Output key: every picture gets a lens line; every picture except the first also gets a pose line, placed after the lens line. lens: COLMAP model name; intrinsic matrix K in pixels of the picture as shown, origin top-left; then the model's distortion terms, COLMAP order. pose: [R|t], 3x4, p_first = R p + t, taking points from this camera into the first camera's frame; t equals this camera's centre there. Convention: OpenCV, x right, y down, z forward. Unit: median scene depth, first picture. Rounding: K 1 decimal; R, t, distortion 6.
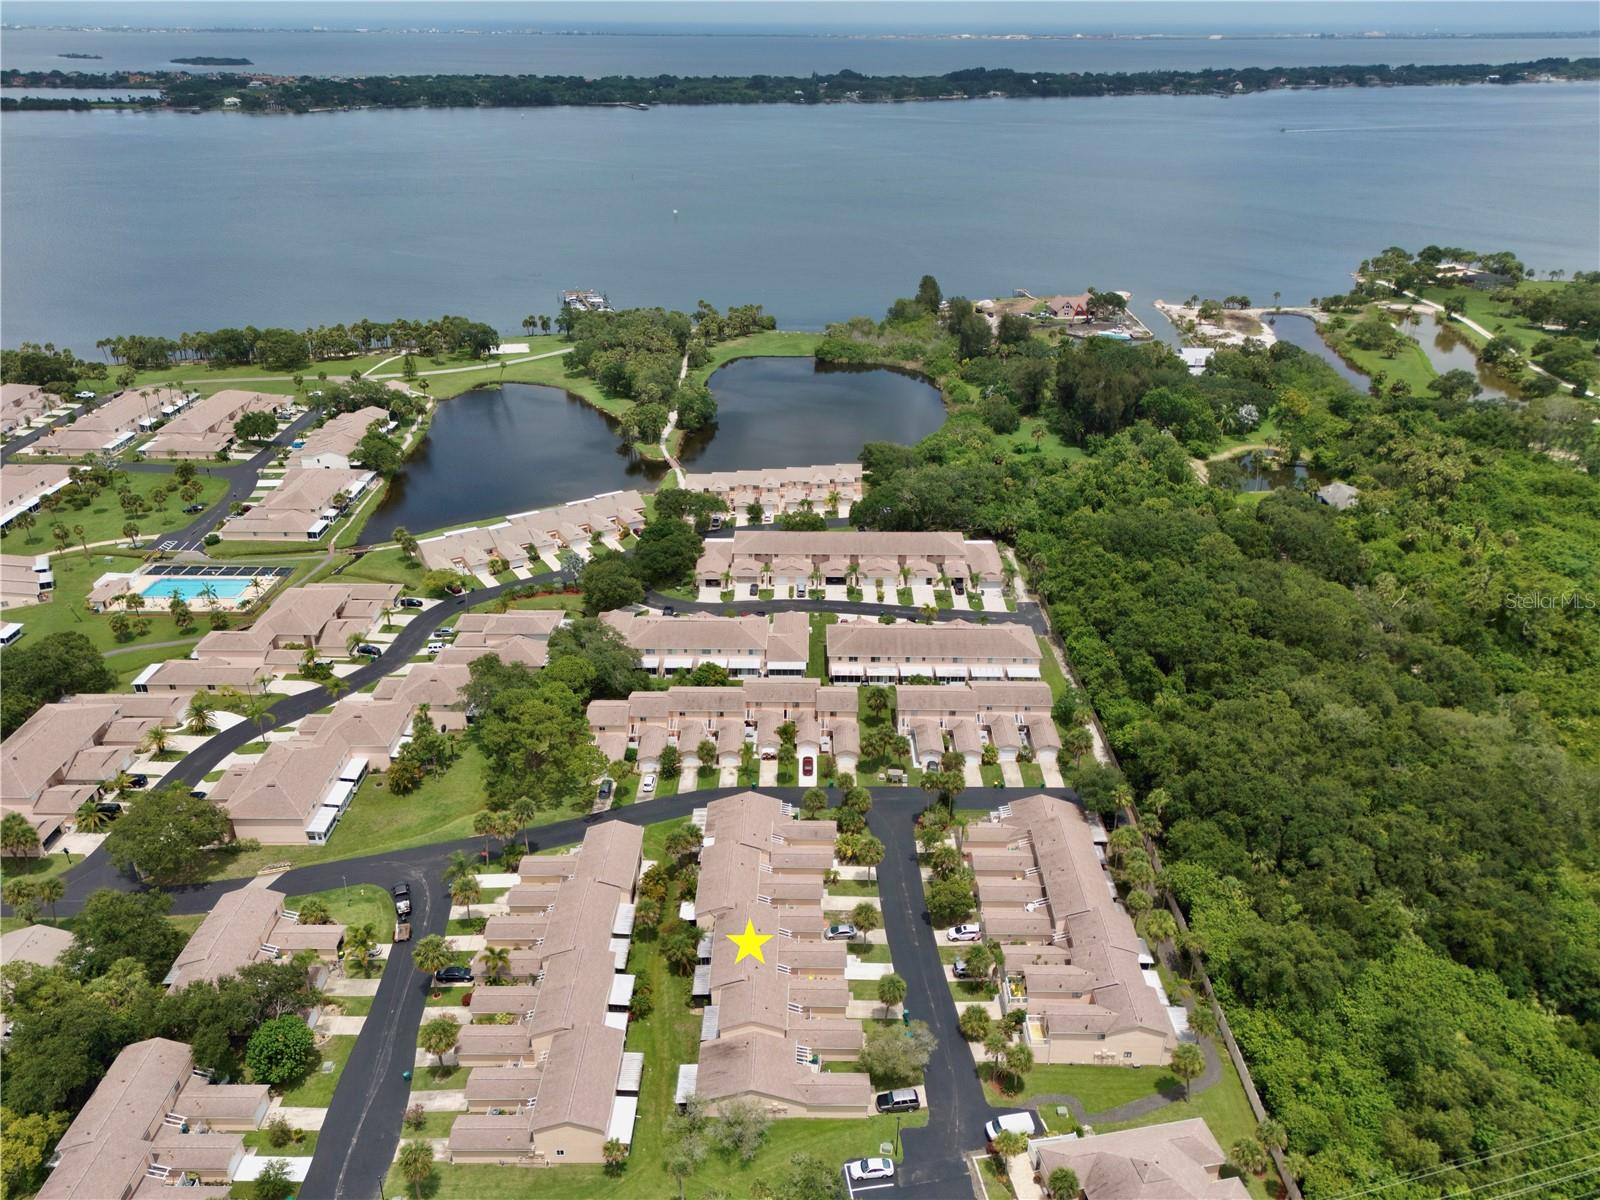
lens RADIAL K [[1176.0, 0, 805.0], [0, 1176.0, 602.5], [0, 0, 1]] dist [0.072391, -0.071027]
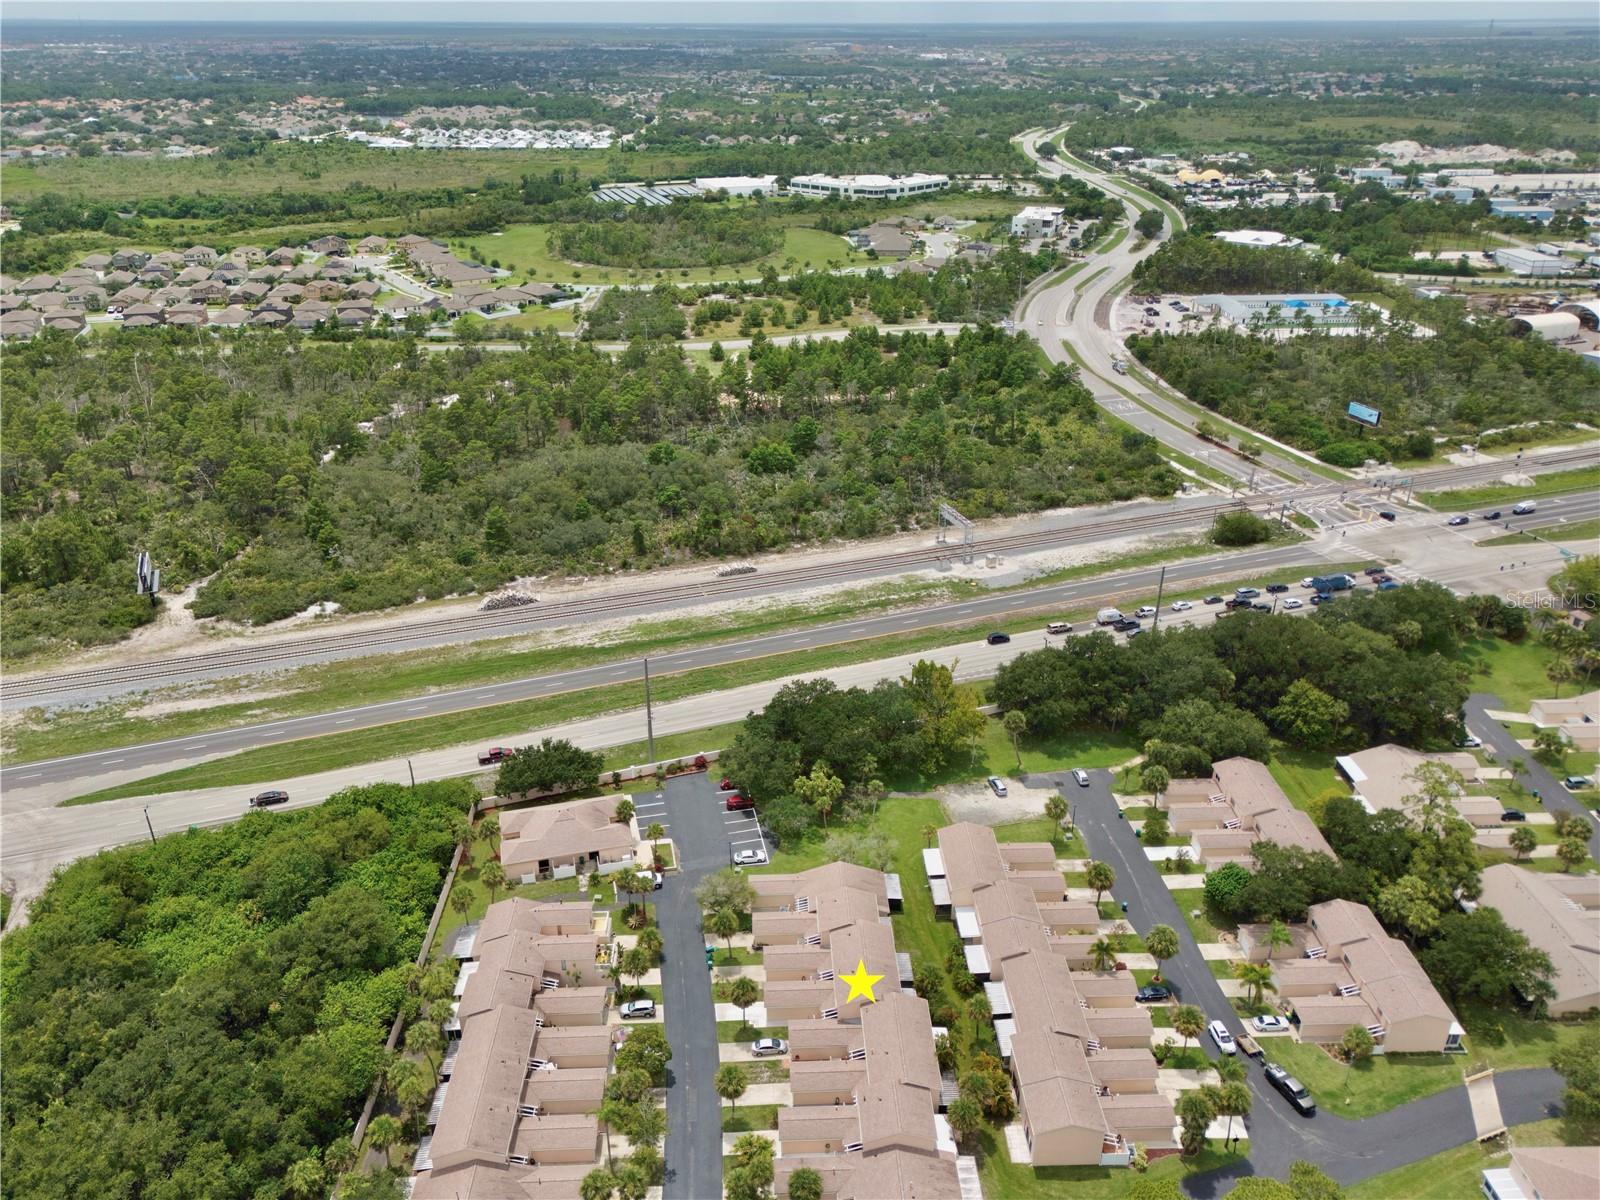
lens RADIAL K [[1176.0, 0, 805.0], [0, 1176.0, 602.5], [0, 0, 1]] dist [0.072391, -0.071027]
pose [[-0.998693, 0.015315, -0.048761, 0.026112], [-0.029139, 0.613183, 0.789403, -0.397650], [0.041989, 0.789792, -0.611936, 0.784329]]
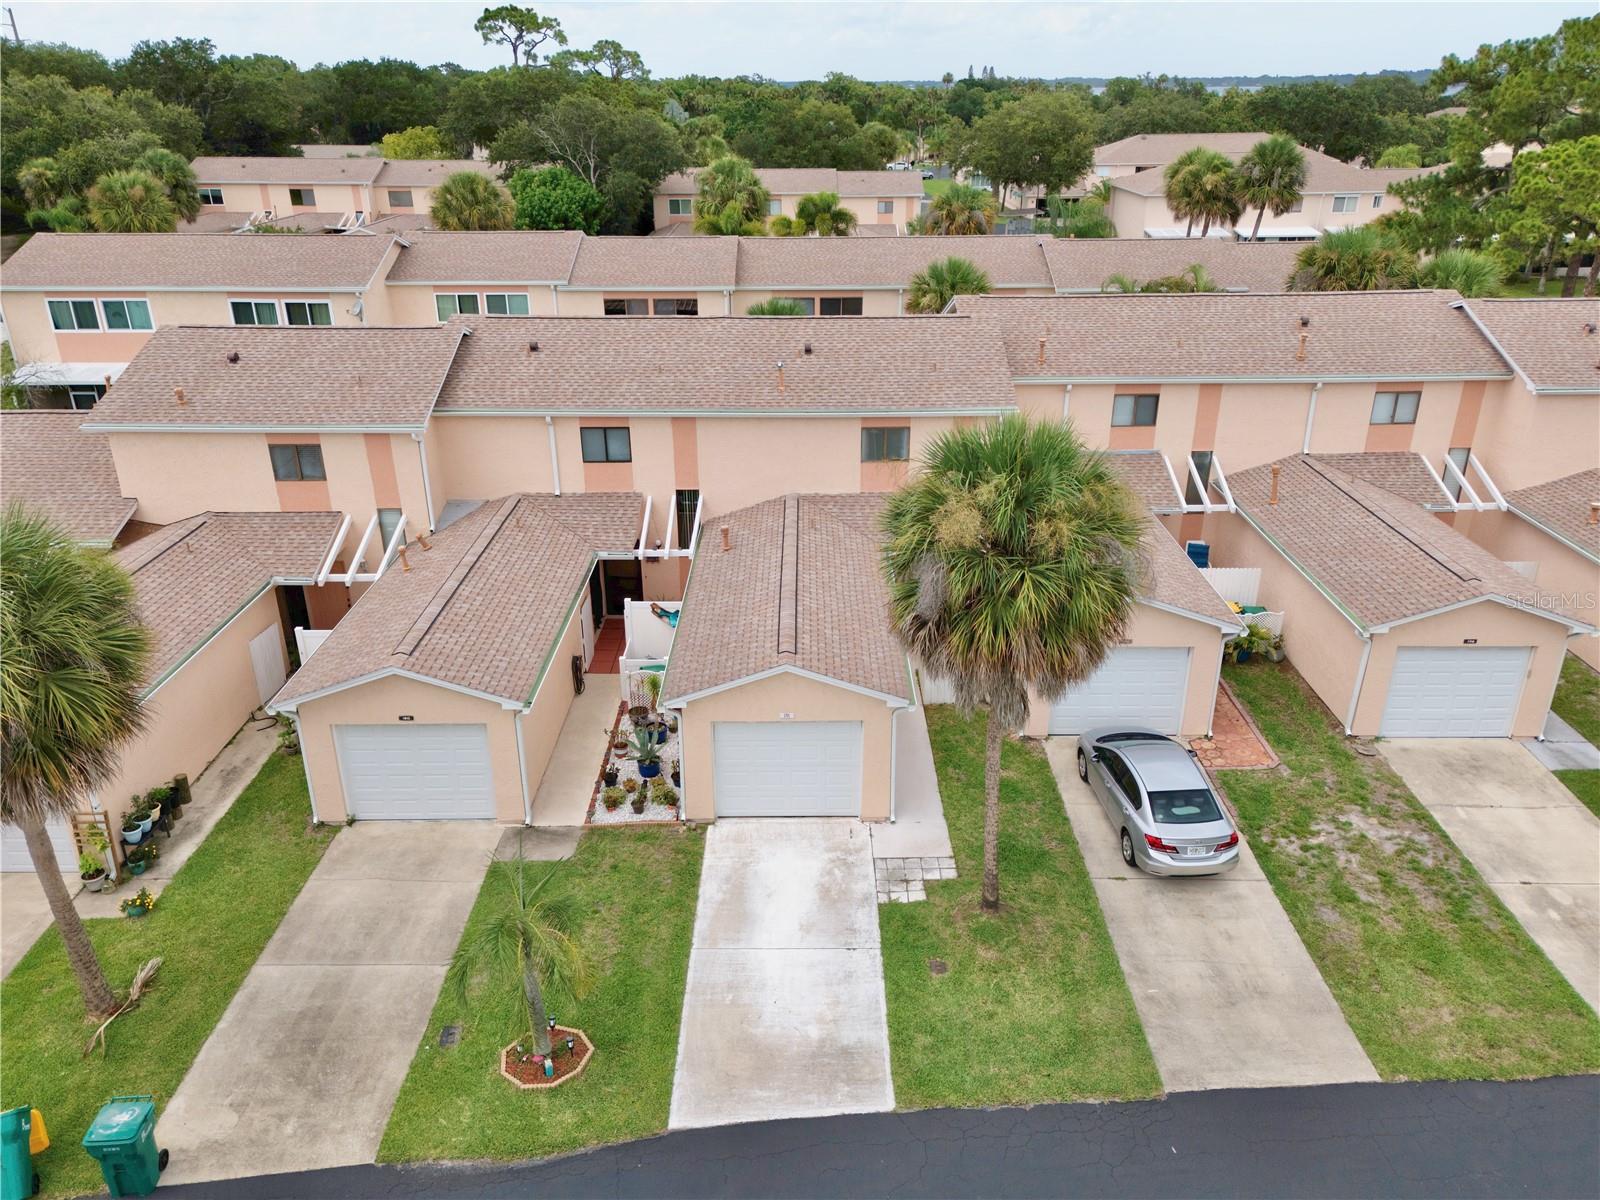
lens RADIAL K [[1176.0, 0, 805.0], [0, 1176.0, 602.5], [0, 0, 1]] dist [0.072391, -0.071027]
pose [[0.001974, 0.394547, -0.918874, 0.087277], [-0.436609, 0.827007, 0.354163, 0.141062], [0.899649, 0.400490, 0.173895, 0.568129]]
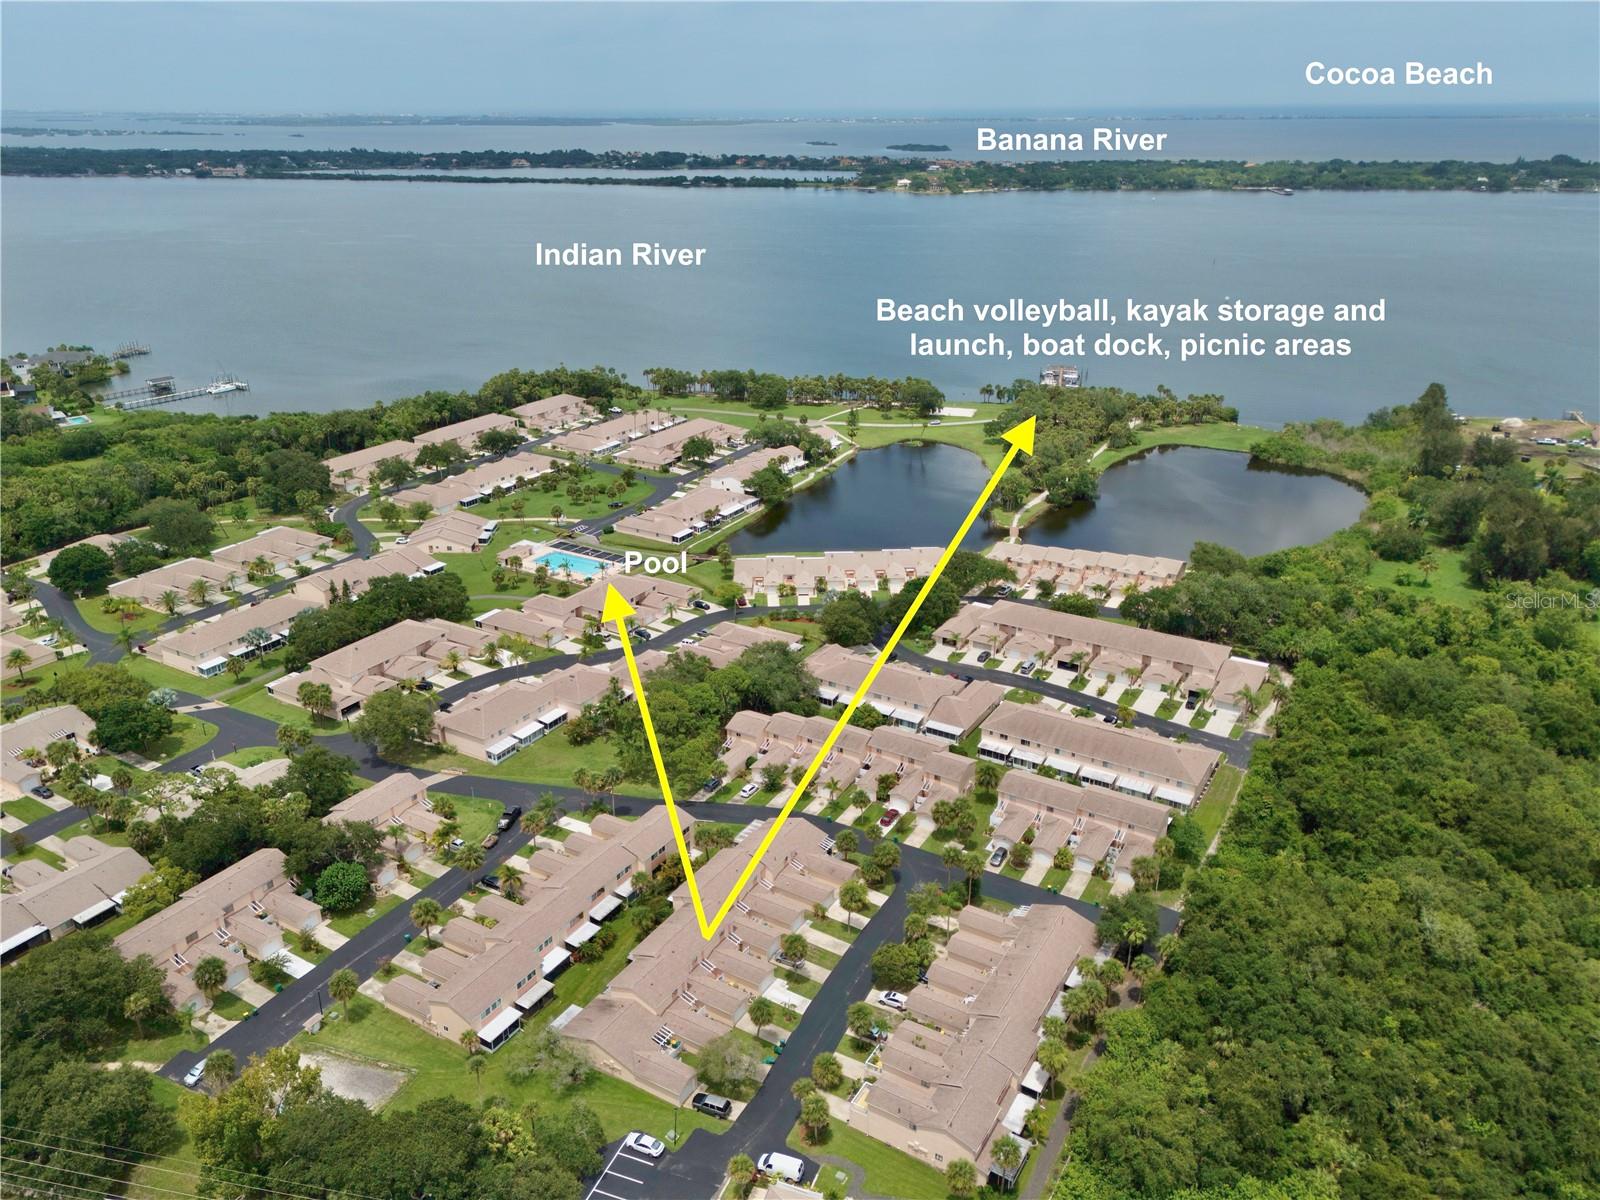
lens RADIAL K [[1176.0, 0, 805.0], [0, 1176.0, 602.5], [0, 0, 1]] dist [0.072391, -0.071027]
pose [[0.861115, 0.188292, -0.472258, 0.293021], [-0.216207, 0.976335, -0.004961, -0.018189], [0.460148, 0.106378, 0.881447, 0.023657]]
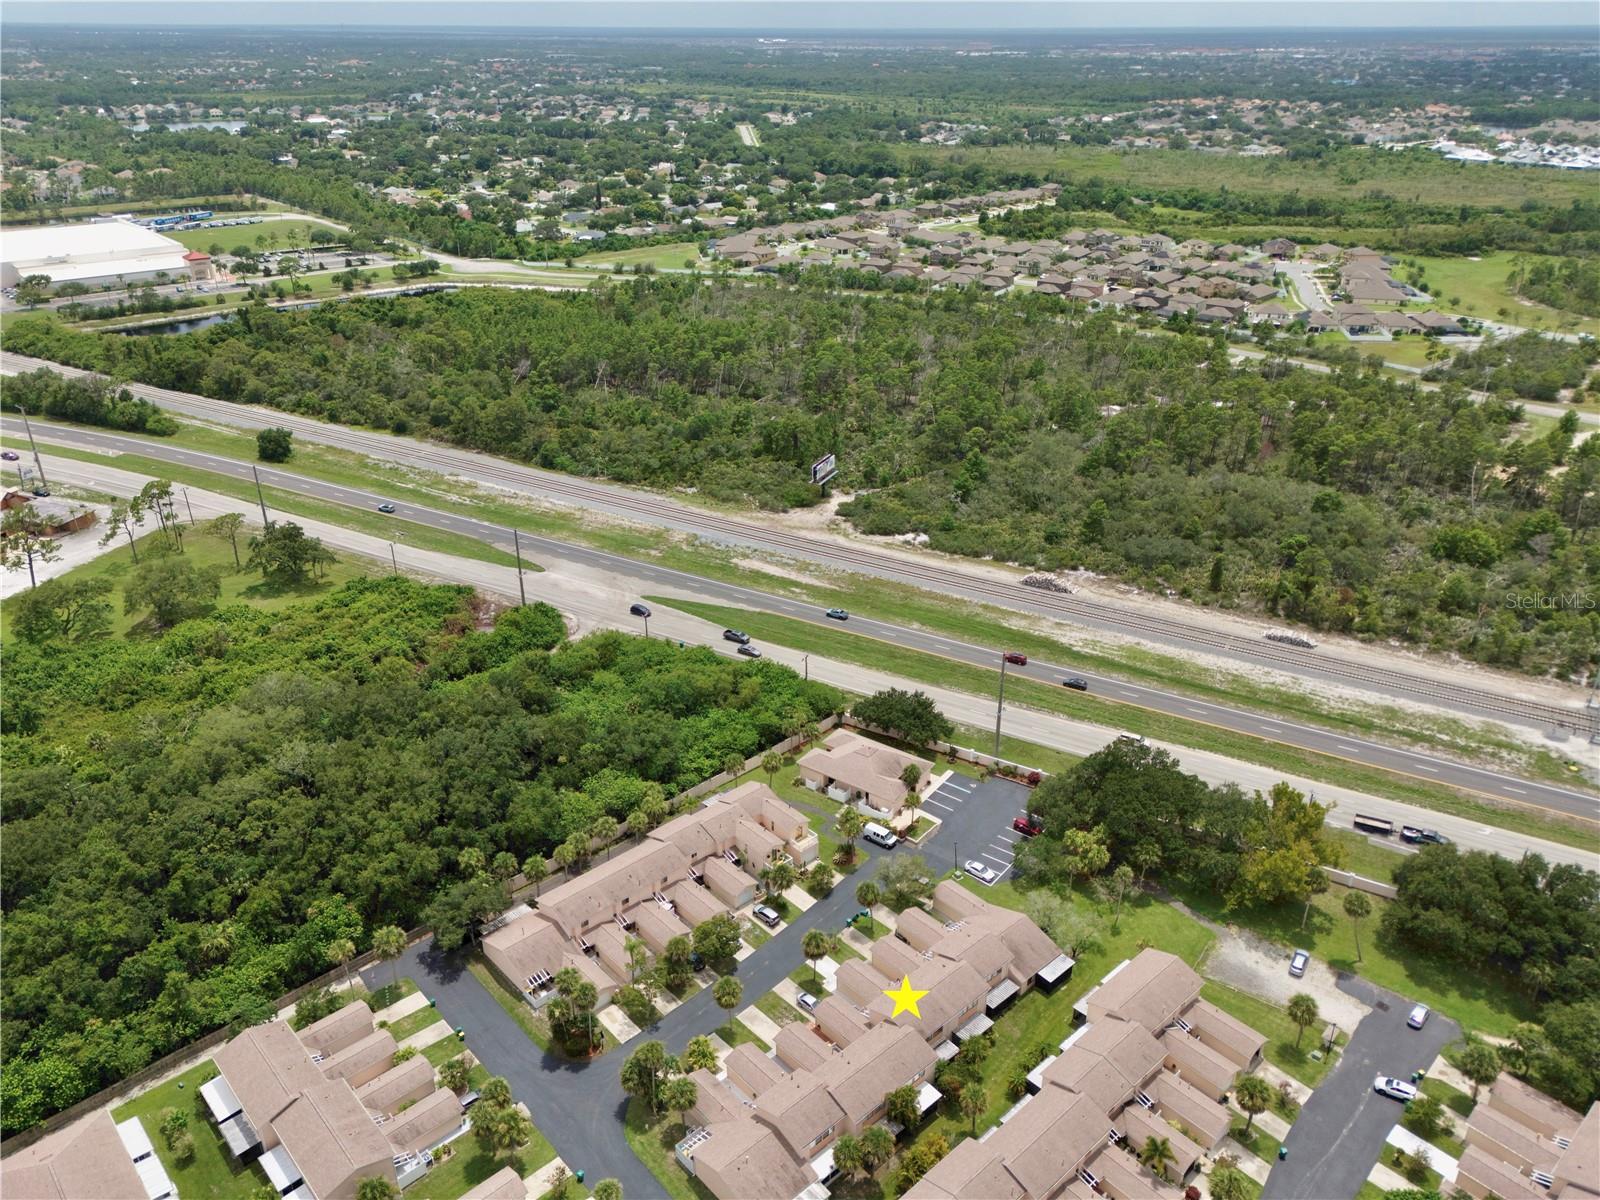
lens RADIAL K [[1162.8, 0, 797.4], [0, 1162.8, 624.0], [0, 0, 1]] dist [0.078960, -0.088886]
pose [[-0.678639, -0.338073, 0.652040, -0.287145], [0.319999, 0.662982, 0.676798, -0.343384], [-0.661098, 0.667953, -0.341742, 0.683728]]
